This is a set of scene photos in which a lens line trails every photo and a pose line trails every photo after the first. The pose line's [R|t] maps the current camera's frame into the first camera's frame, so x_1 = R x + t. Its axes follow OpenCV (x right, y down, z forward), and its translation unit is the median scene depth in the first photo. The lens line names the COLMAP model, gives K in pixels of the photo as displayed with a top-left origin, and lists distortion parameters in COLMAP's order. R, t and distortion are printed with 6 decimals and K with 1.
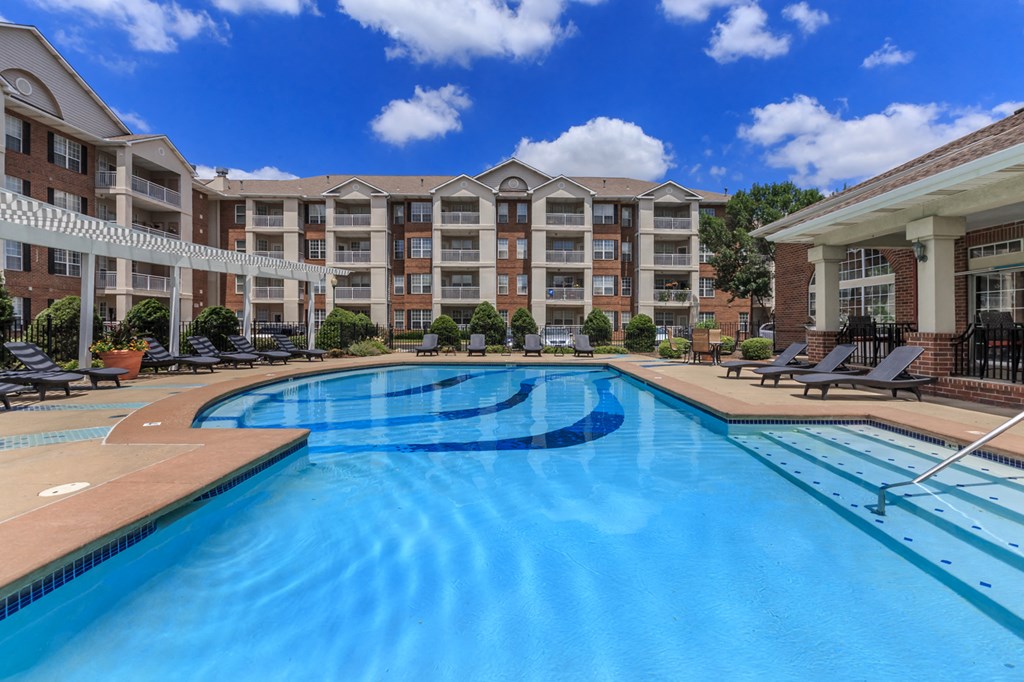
lens RADIAL K [[490.8, 0, 521.9], [0, 490.8, 312.9], [0, 0, 1]] dist [0.014473, -0.004438]
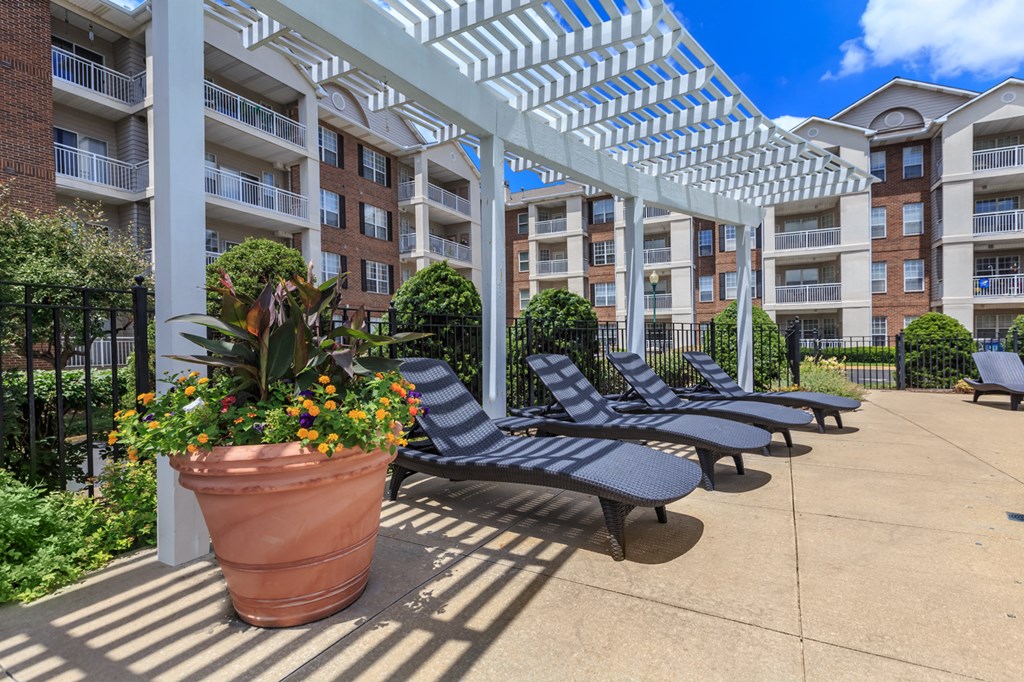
lens RADIAL K [[490.8, 0, 516.0], [0, 490.8, 348.9], [0, 0, 1]] dist [0.014473, -0.004438]
pose [[0.872361, -0.004803, -0.488839, -0.144694], [0.020111, 0.999458, 0.026070, 0.010672], [0.488448, -0.032574, 0.871985, 0.198809]]
